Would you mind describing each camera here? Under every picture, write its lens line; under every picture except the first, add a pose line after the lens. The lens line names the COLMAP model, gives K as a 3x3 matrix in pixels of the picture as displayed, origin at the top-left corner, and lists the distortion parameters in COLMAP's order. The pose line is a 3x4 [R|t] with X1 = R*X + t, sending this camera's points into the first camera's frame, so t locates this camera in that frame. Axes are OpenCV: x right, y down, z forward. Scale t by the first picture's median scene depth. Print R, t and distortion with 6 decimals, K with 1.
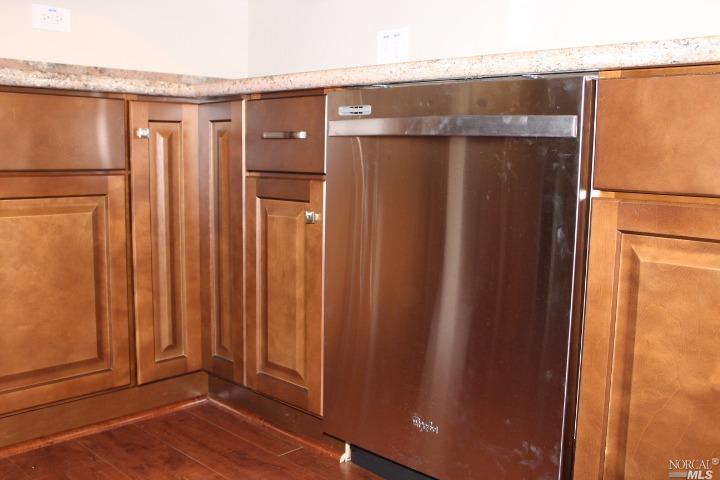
lens RADIAL K [[711.4, 0, 358.4], [0, 711.4, 238.7], [0, 0, 1]] dist [-0.062320, 0.000000]
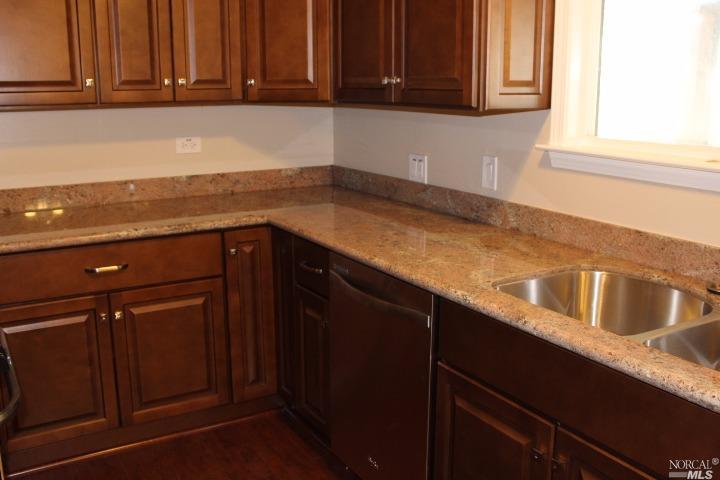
lens RADIAL K [[711.4, 0, 356.6], [0, 711.4, 239.2], [0, 0, 1]] dist [-0.062320, 0.000000]
pose [[0.968154, 0.039102, -0.247282, 0.341470], [-0.016608, 0.995583, 0.092404, -0.318841], [0.249803, -0.085354, 0.964528, -0.446880]]
